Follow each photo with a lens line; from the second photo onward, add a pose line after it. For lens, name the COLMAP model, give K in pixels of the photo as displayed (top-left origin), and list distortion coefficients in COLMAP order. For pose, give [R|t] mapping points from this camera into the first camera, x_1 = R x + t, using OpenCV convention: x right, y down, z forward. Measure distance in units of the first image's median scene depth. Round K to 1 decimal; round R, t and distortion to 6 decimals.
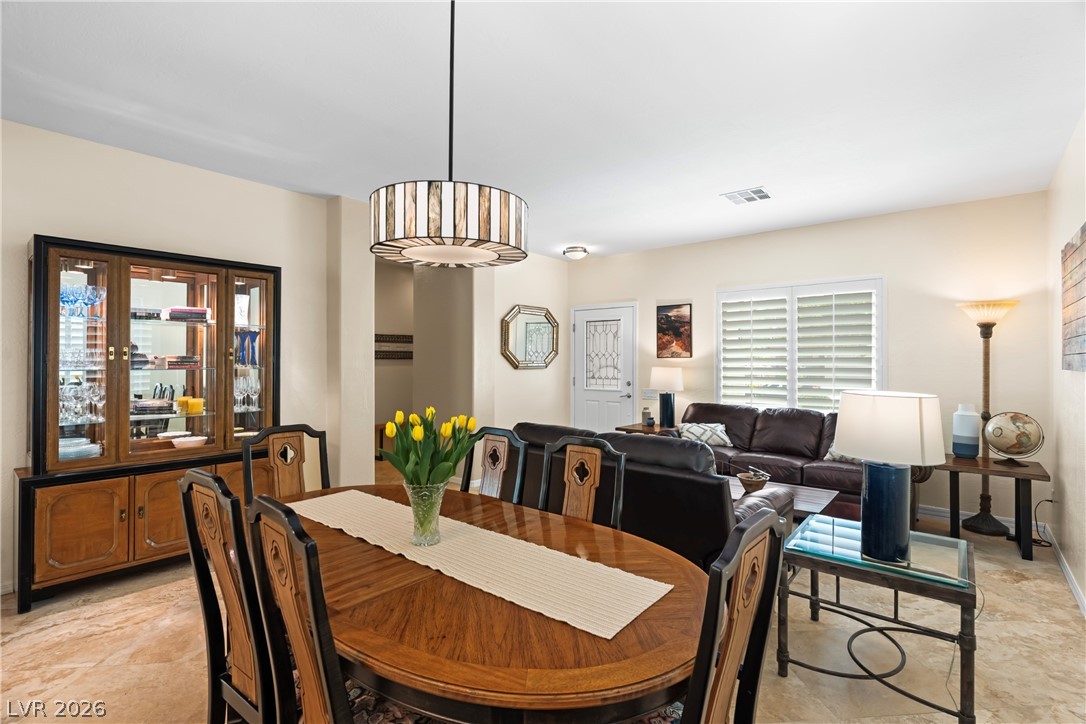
lens RADIAL K [[513.8, 0, 538.5], [0, 513.8, 356.0], [0, 0, 1]] dist [0.000626, 0.000428]
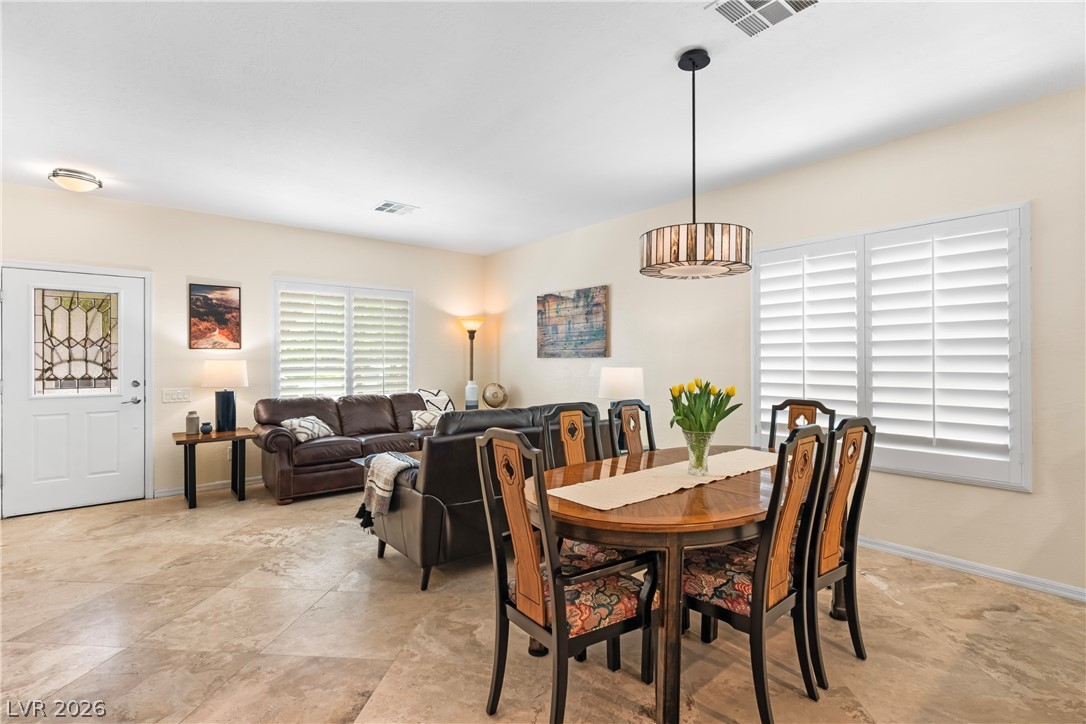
lens RADIAL K [[513.8, 0, 554.1], [0, 513.8, 363.0], [0, 0, 1]] dist [0.000626, 0.000428]
pose [[0.188859, -0.006838, 0.981980, -0.461517], [-0.005655, 0.999952, 0.008051, 0.016767], [-0.981988, -0.007074, 0.188811, 0.308660]]
